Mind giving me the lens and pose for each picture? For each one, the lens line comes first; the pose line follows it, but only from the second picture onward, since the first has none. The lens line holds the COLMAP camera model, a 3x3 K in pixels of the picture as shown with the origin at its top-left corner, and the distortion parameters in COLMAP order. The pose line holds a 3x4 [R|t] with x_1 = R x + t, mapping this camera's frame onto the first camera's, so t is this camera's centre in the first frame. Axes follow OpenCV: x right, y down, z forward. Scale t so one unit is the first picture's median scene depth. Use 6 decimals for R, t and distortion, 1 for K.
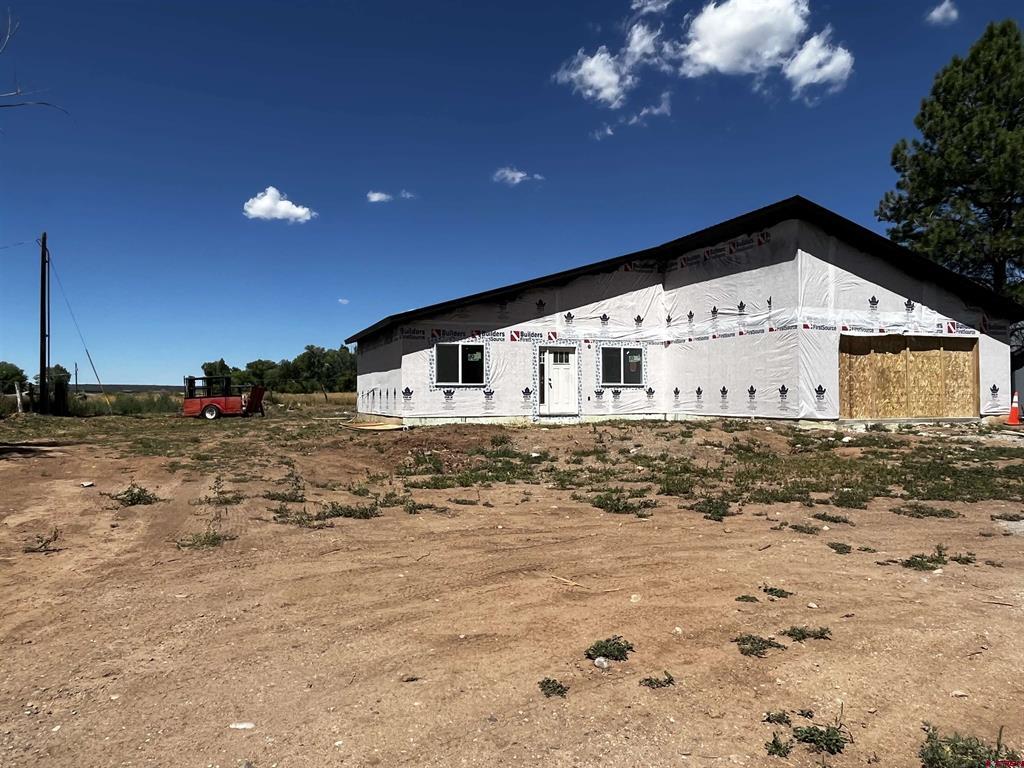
lens RADIAL K [[752.0, 0, 508.1], [0, 752.0, 383.1], [0, 0, 1]] dist [0.007552, -0.038400]
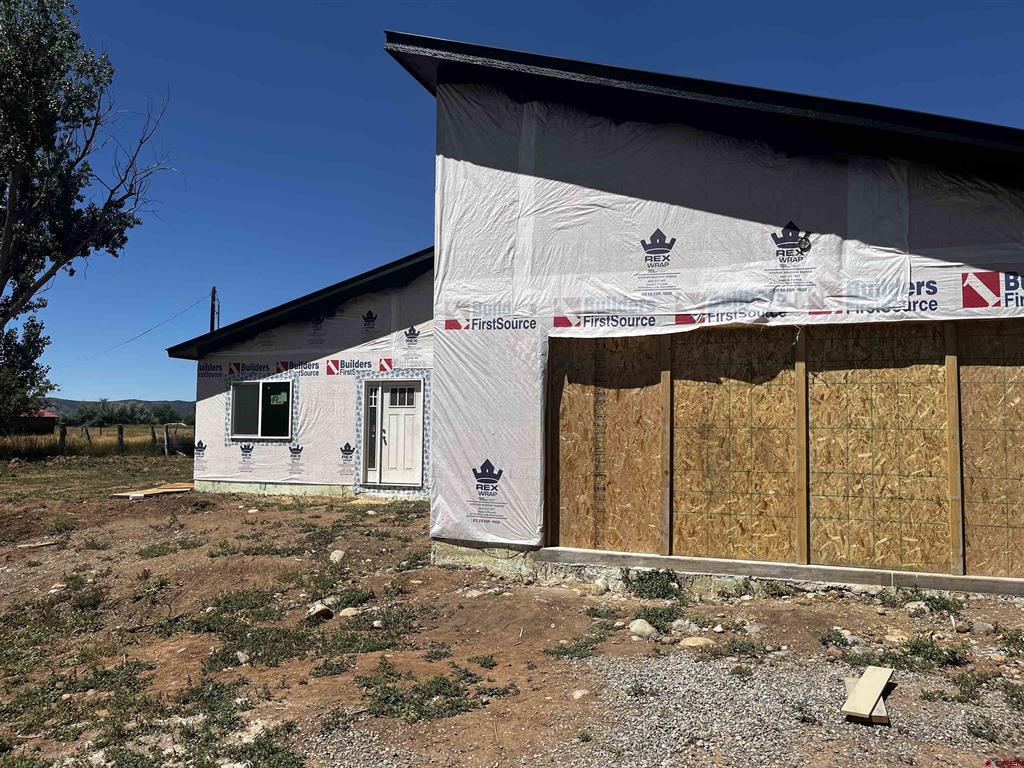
lens RADIAL K [[770.5, 0, 507.6], [0, 770.5, 385.8], [0, 0, 1]] dist [0.025117, -0.030777]
pose [[0.773921, -0.023973, -0.632828, 0.589184], [-0.001001, 0.999236, -0.039078, -0.018946], [0.633281, 0.030877, 0.773306, 0.571616]]
